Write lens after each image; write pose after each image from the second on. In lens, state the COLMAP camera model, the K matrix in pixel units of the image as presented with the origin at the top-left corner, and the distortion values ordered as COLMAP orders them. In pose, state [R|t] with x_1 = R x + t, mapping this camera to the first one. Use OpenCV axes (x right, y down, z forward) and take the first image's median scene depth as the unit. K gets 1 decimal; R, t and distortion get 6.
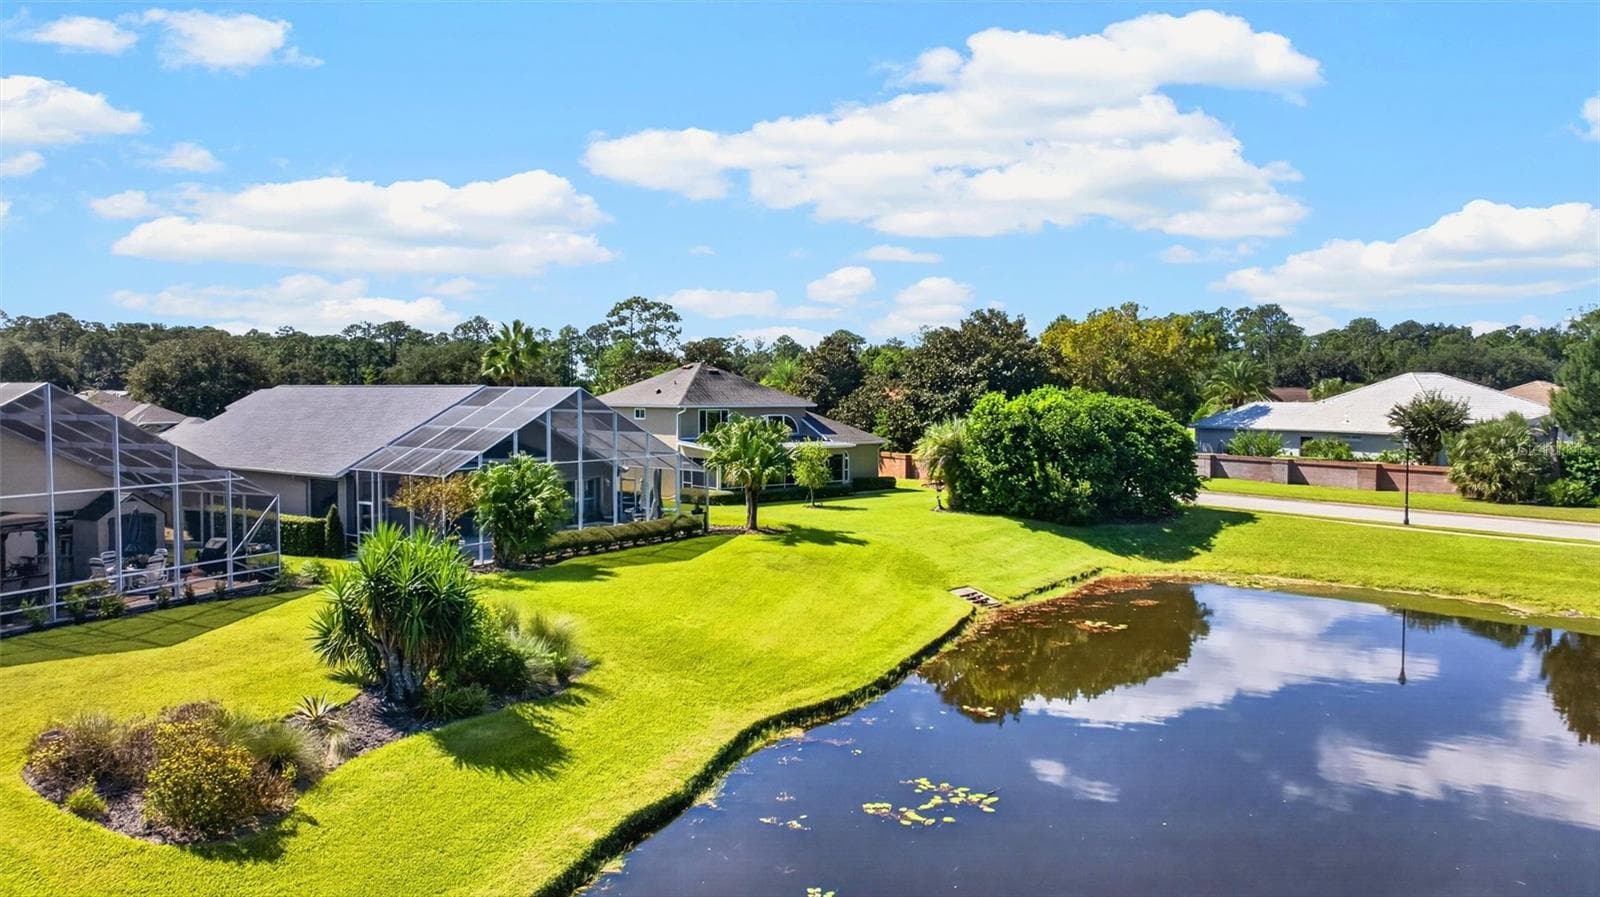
lens RADIAL K [[1115.0, 0, 835.2], [0, 1115.0, 481.2], [0, 0, 1]] dist [0.013761, -0.001572]
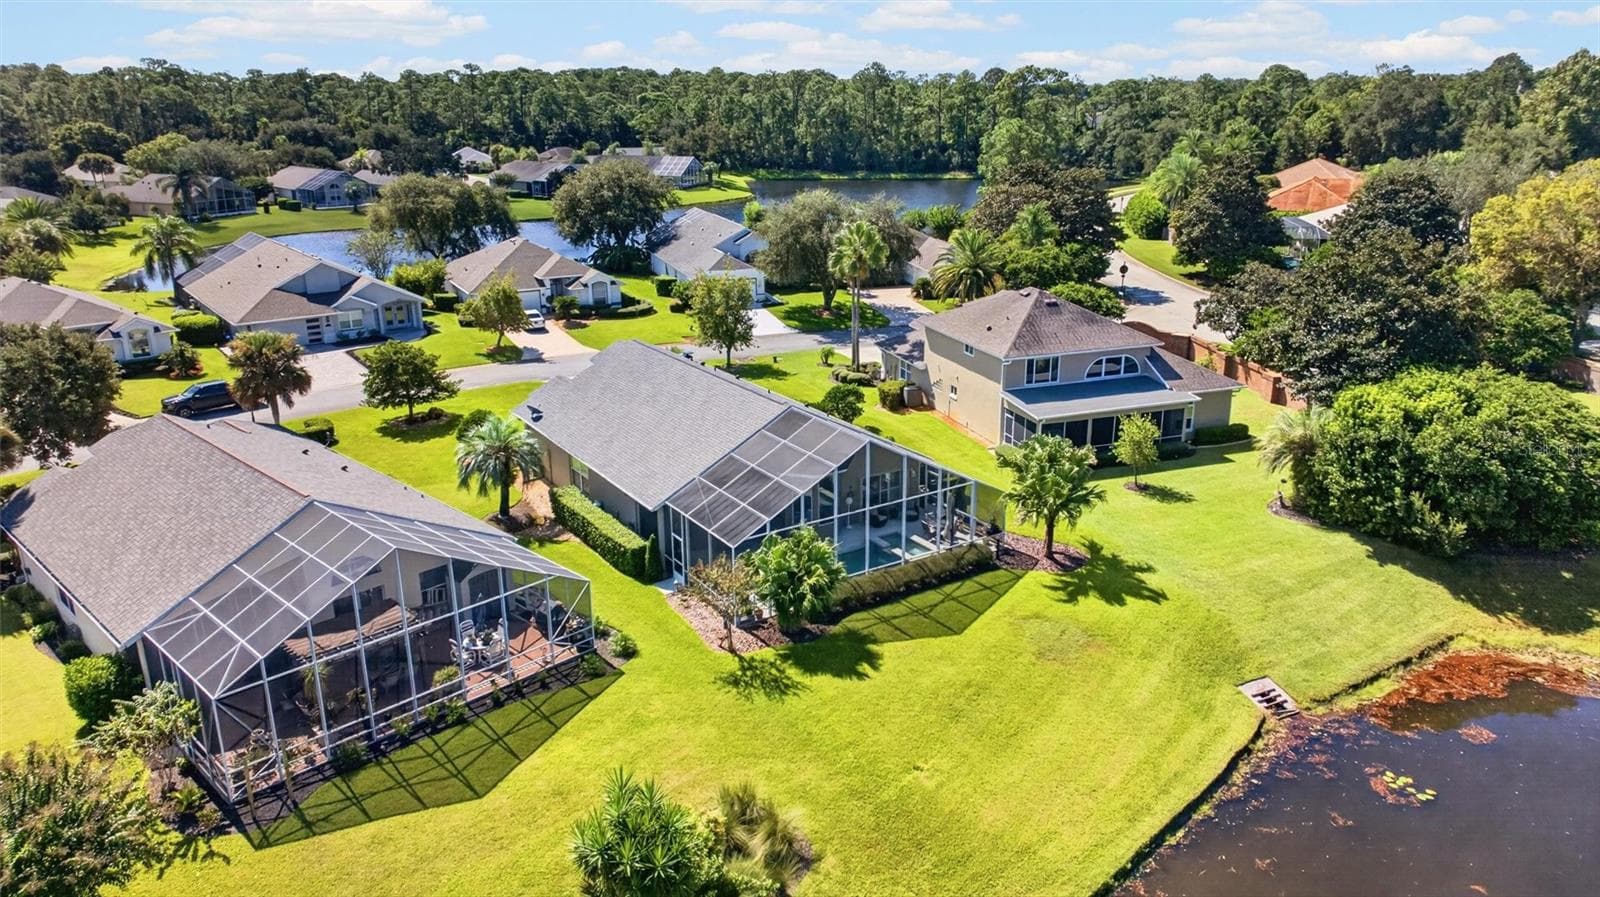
lens RADIAL K [[1115.0, 0, 806.0], [0, 1115.0, 511.3], [0, 0, 1]] dist [0.013761, -0.001572]
pose [[0.929921, 0.111645, -0.350402, 0.070427], [-0.013586, 0.962584, 0.270641, -0.271396], [0.367507, -0.246914, 0.896645, 0.061828]]
